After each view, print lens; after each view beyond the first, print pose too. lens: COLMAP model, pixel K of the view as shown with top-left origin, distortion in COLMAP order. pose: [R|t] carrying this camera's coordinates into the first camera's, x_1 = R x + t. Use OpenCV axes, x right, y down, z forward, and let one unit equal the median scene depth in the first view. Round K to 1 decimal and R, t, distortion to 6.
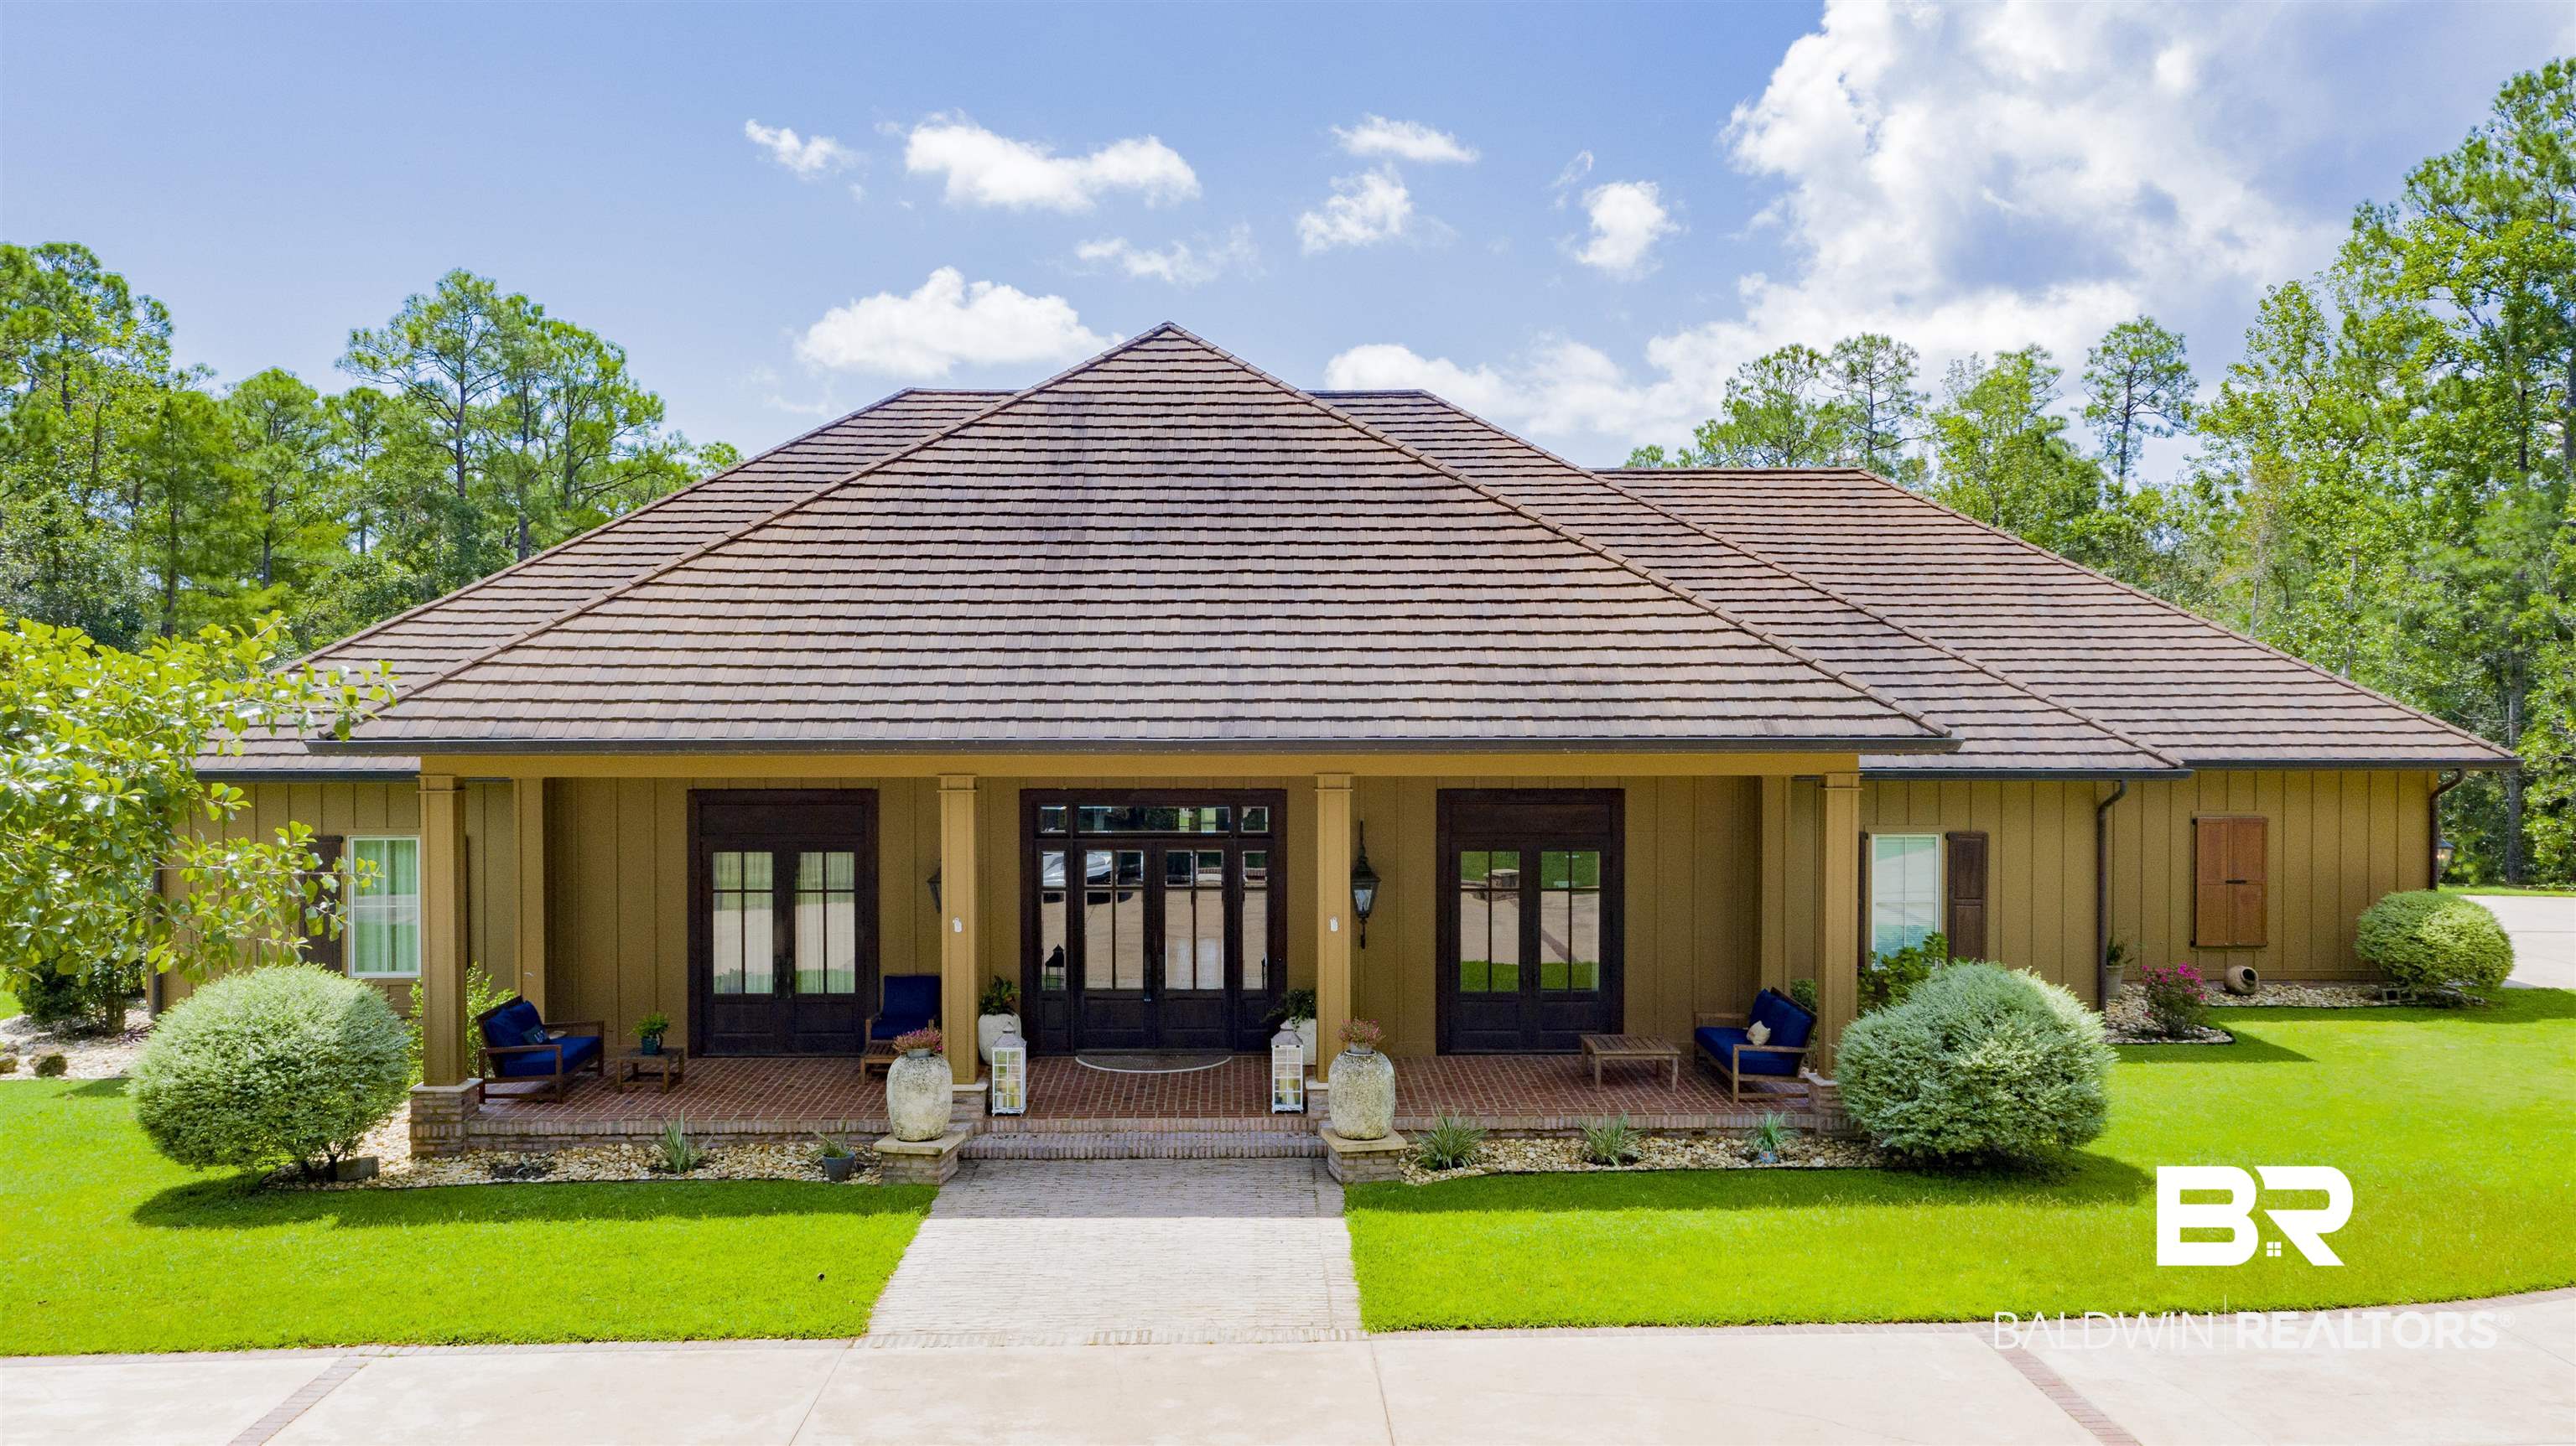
lens RADIAL K [[2080.8, 0, 1293.6], [0, 2080.8, 725.1], [0, 0, 1]] dist [0.007263, 0.019321]
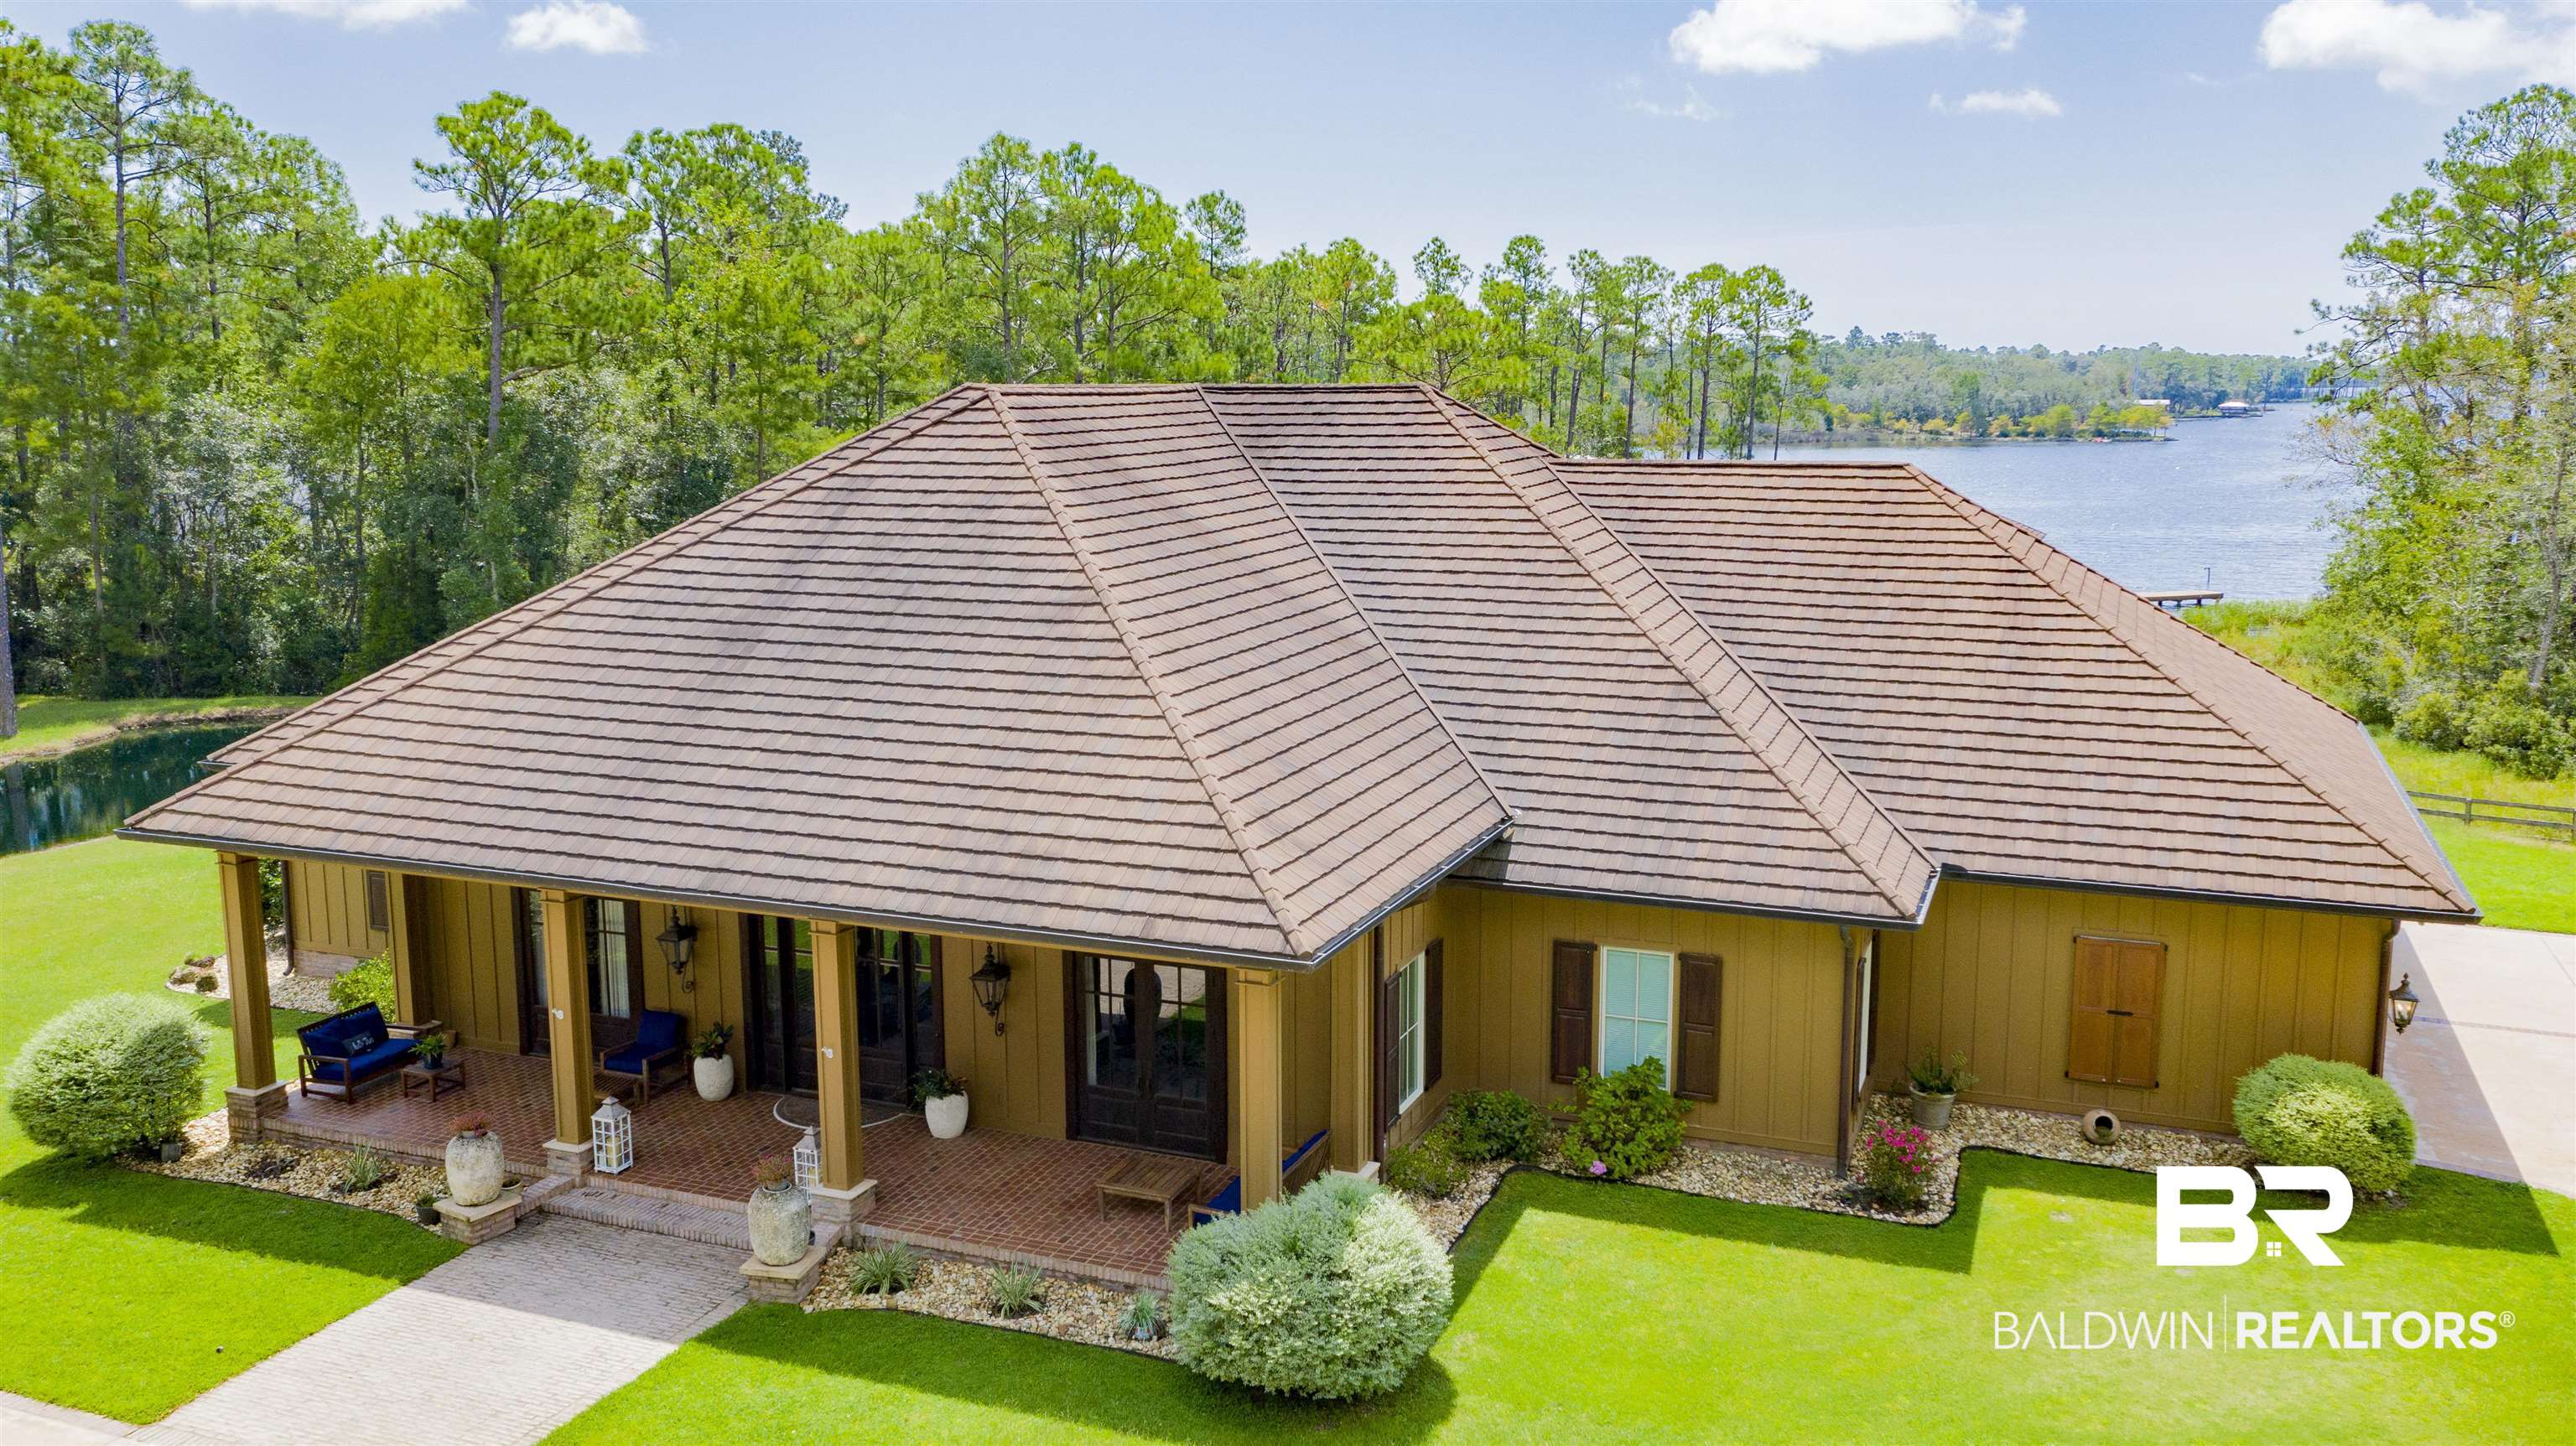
lens RADIAL K [[2080.8, 0, 1291.6], [0, 2080.8, 715.5], [0, 0, 1]] dist [0.007263, 0.019321]
pose [[0.915011, 0.061944, -0.398645, 0.521508], [-0.007357, 0.990540, 0.137030, -0.181542], [0.403362, -0.122451, 0.906810, 0.092447]]
